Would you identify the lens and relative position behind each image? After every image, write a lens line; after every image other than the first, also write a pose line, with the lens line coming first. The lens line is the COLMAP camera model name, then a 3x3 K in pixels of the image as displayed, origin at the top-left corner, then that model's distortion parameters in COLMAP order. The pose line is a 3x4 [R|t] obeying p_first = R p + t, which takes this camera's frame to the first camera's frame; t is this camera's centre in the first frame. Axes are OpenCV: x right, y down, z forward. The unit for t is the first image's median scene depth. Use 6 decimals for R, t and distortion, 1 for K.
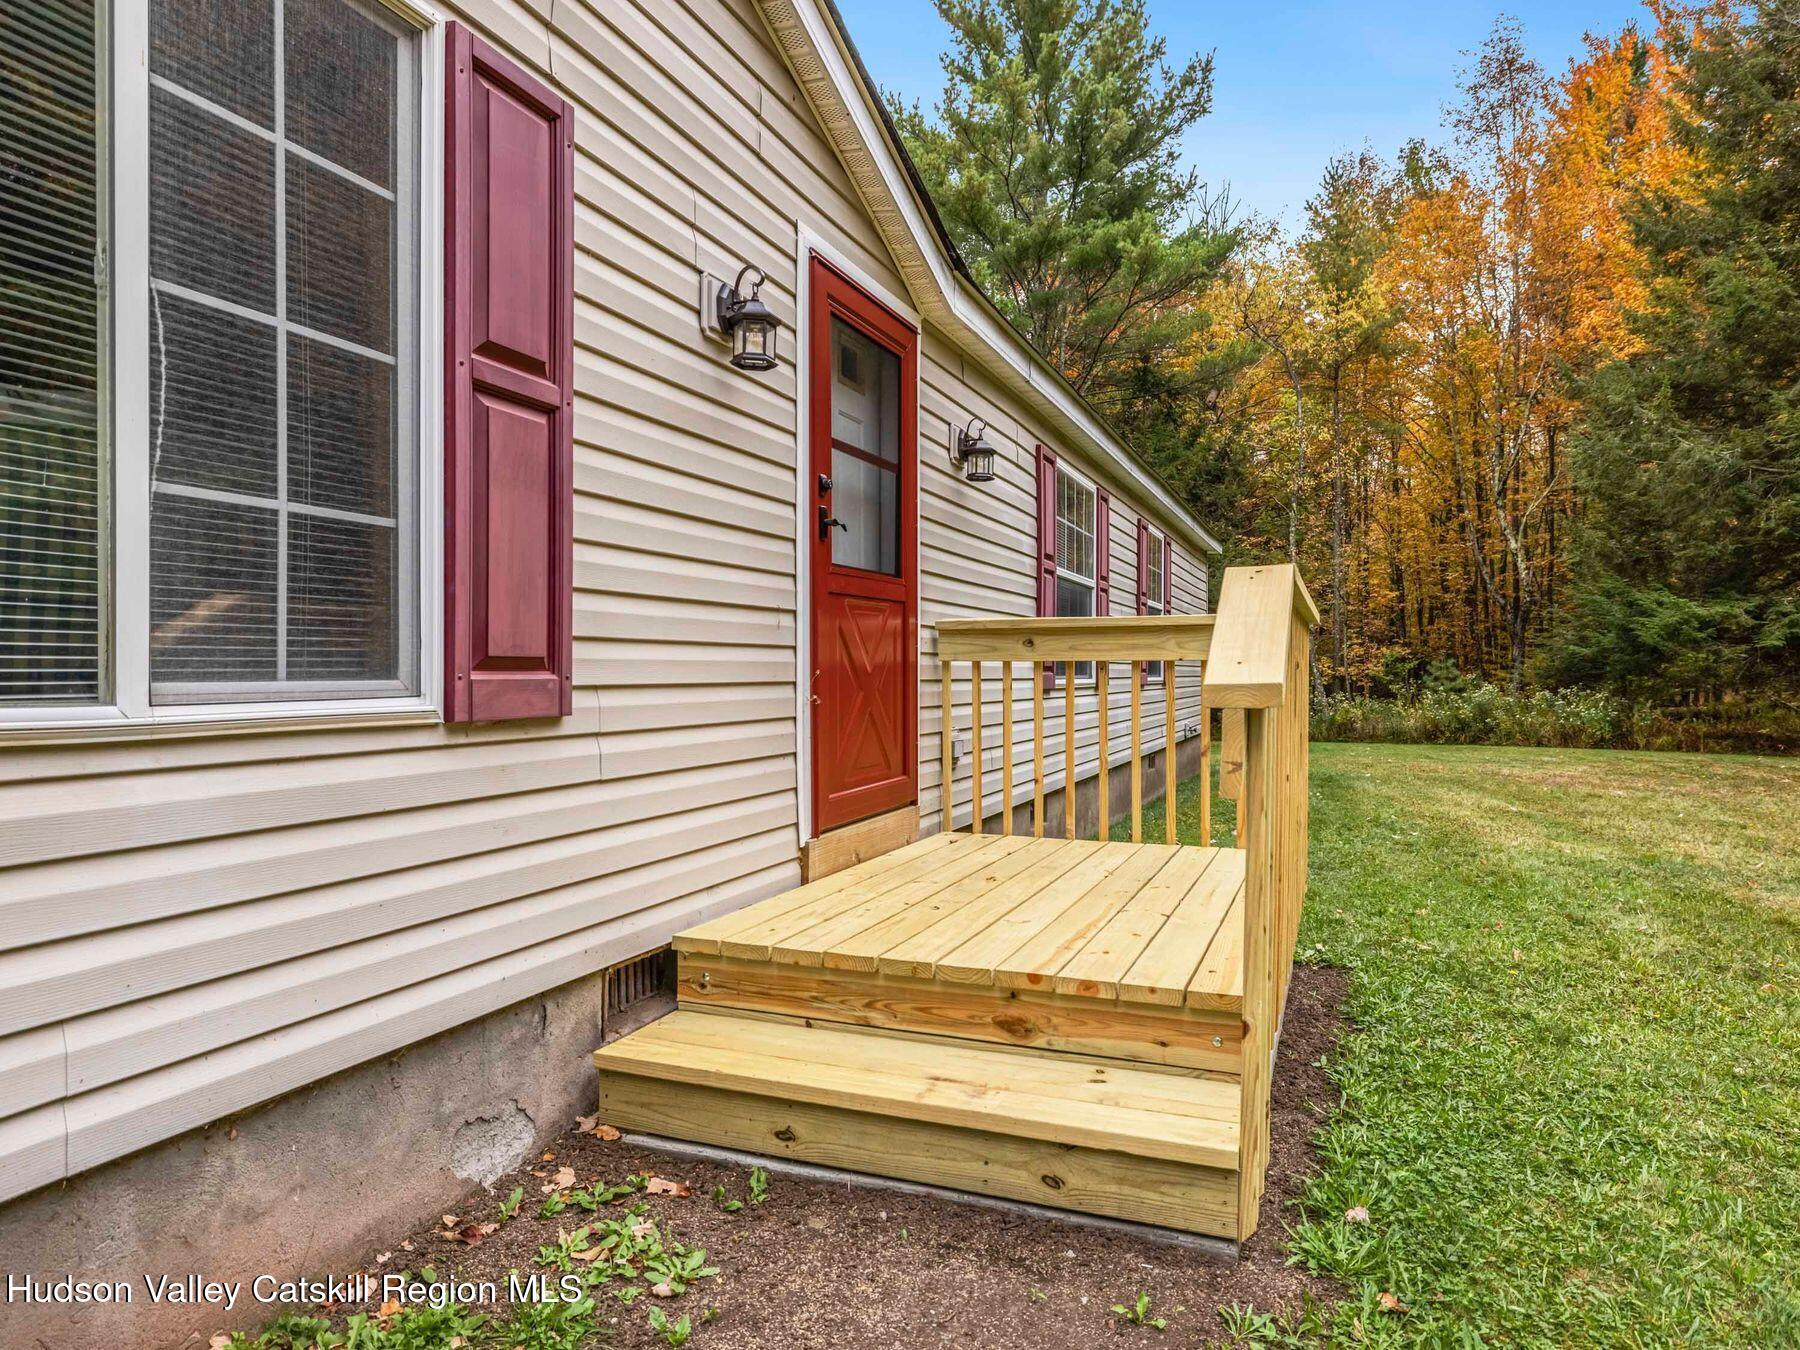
lens RADIAL K [[1101.8, 0, 900.0], [0, 1101.8, 675.0], [0, 0, 1]] dist [0.002256, -0.001290]
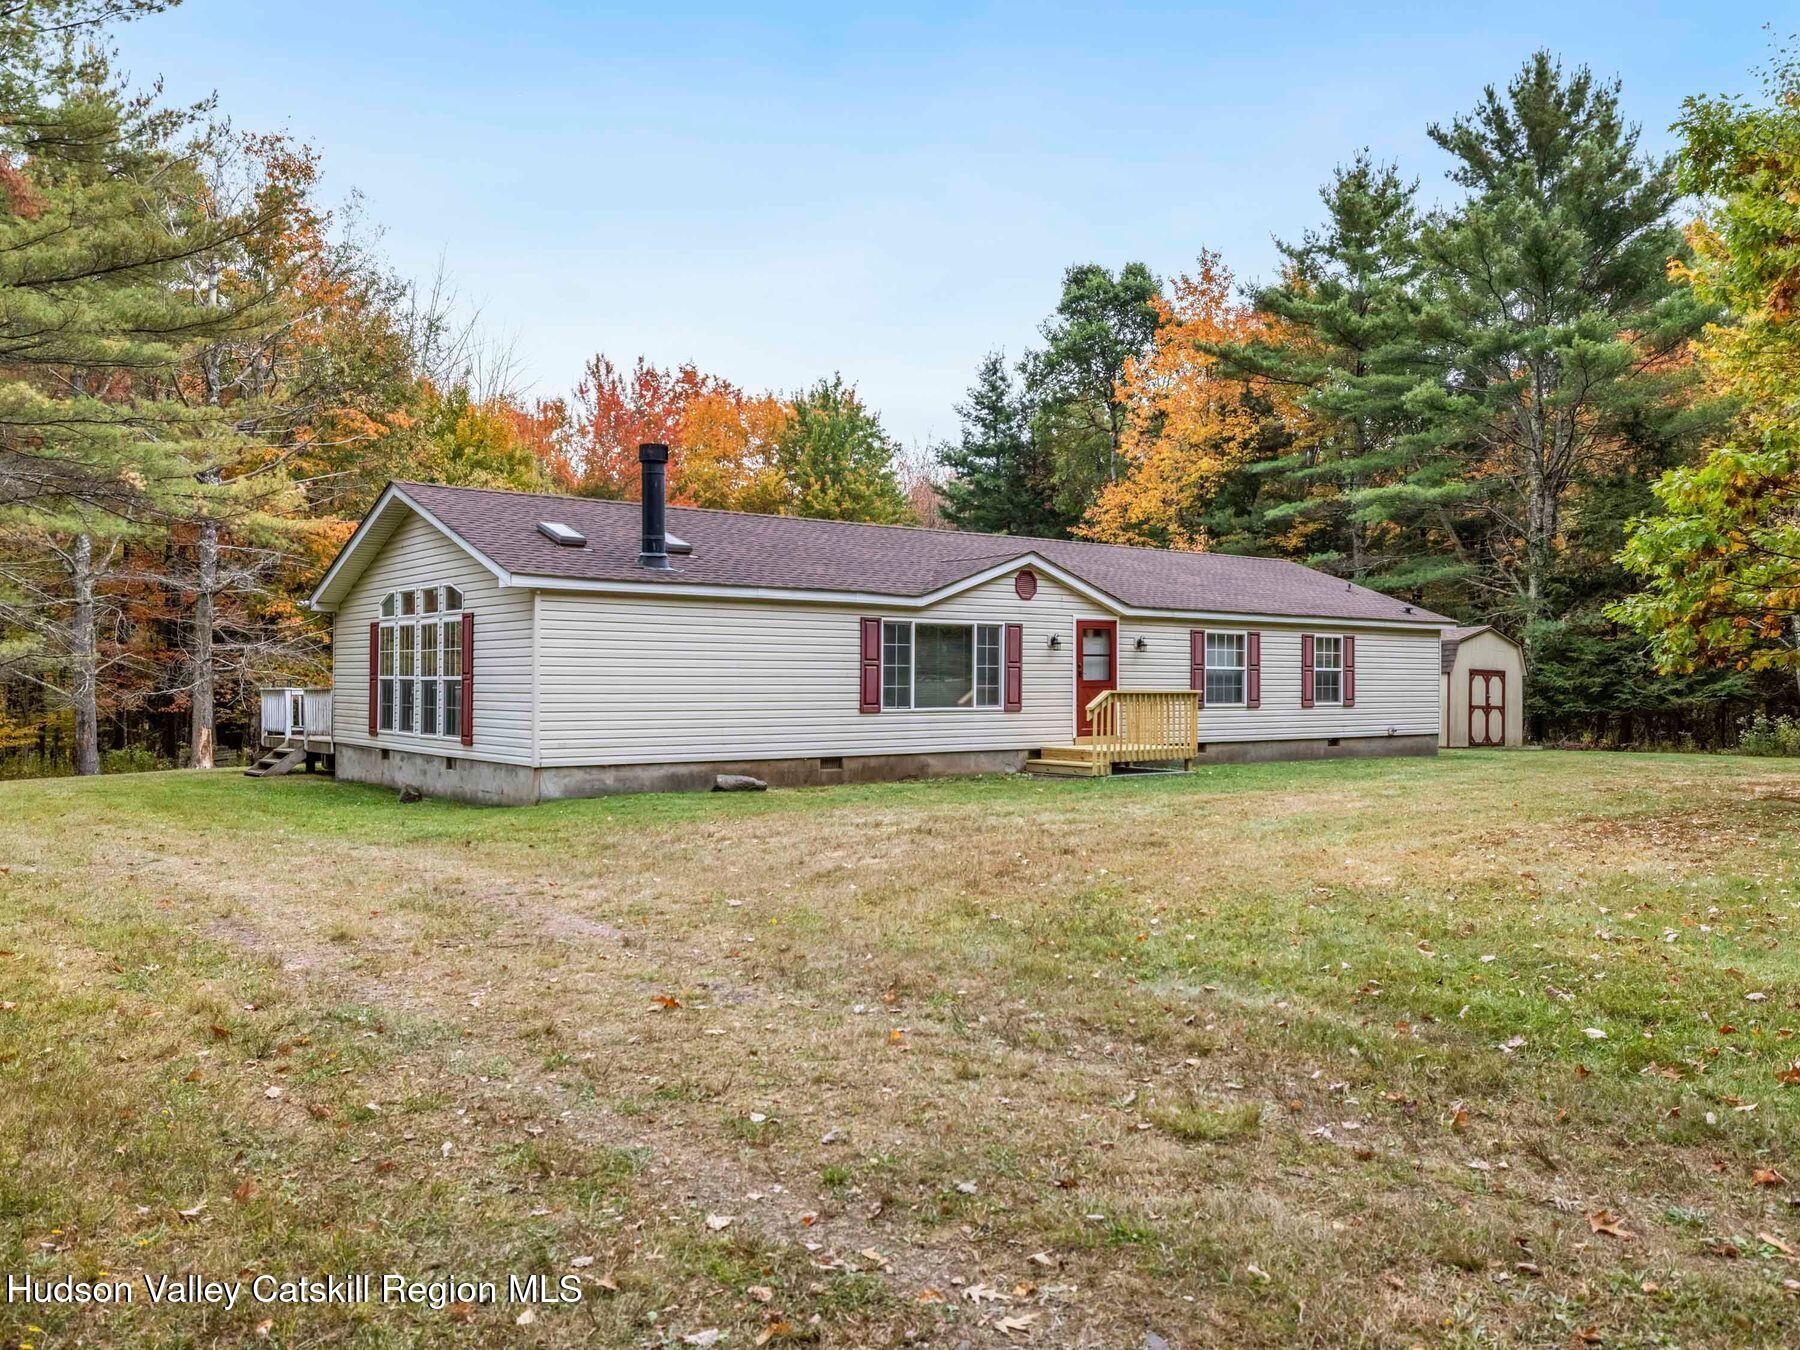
lens RADIAL K [[1415.1, 0, 900.0], [0, 1415.1, 675.0], [0, 0, 1]] dist [-0.000573, -0.001201]
pose [[0.864950, 0.003087, -0.501848, 3.561394], [-0.007889, 0.999941, -0.007447, -0.114433], [0.501796, 0.010400, 0.864924, -7.206634]]
